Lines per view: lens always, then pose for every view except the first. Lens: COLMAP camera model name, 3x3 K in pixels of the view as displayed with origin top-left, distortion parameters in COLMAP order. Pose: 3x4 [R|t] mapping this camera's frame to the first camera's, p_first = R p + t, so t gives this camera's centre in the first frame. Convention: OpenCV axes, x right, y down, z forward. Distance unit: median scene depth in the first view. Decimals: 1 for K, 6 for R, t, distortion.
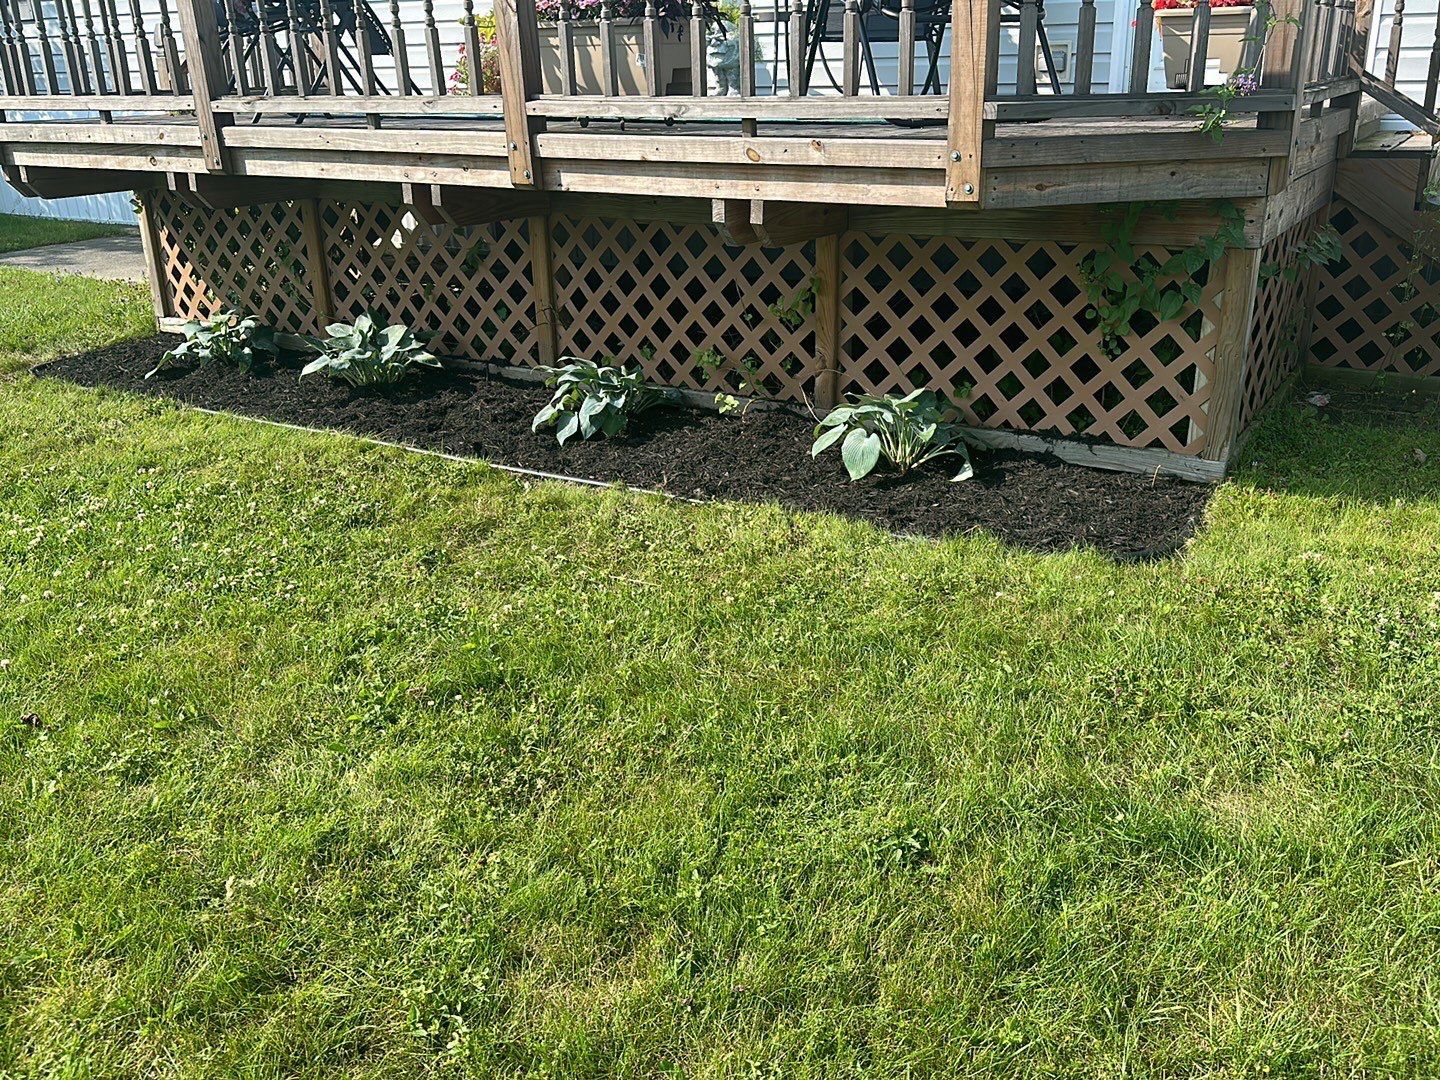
lens RADIAL K [[1193.6, 0, 685.1], [0, 1193.6, 544.8], [0, 0, 1]] dist [0.006236, -0.328936]
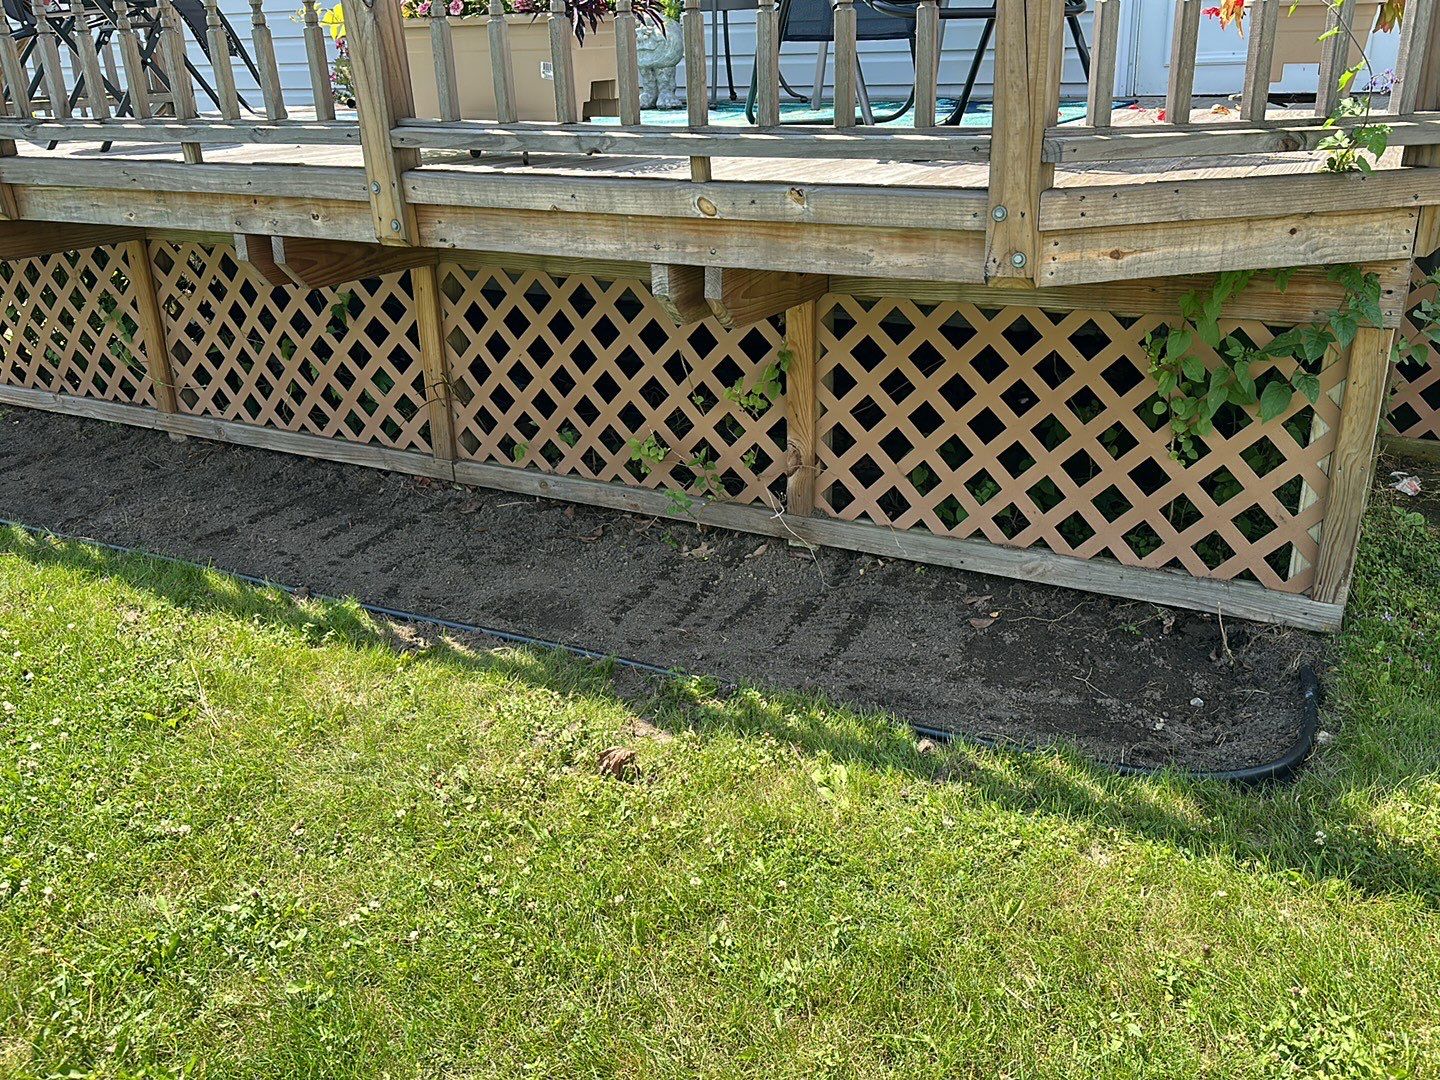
lens RADIAL K [[1252.4, 0, 720.0], [0, 1252.4, 540.0], [0, 0, 1]] dist [0.029748, -0.337993]
pose [[0.996344, -0.028773, 0.080438, -0.001621], [0.029640, 0.999514, -0.009609, -0.098594], [-0.080123, 0.011958, 0.996713, 0.205395]]
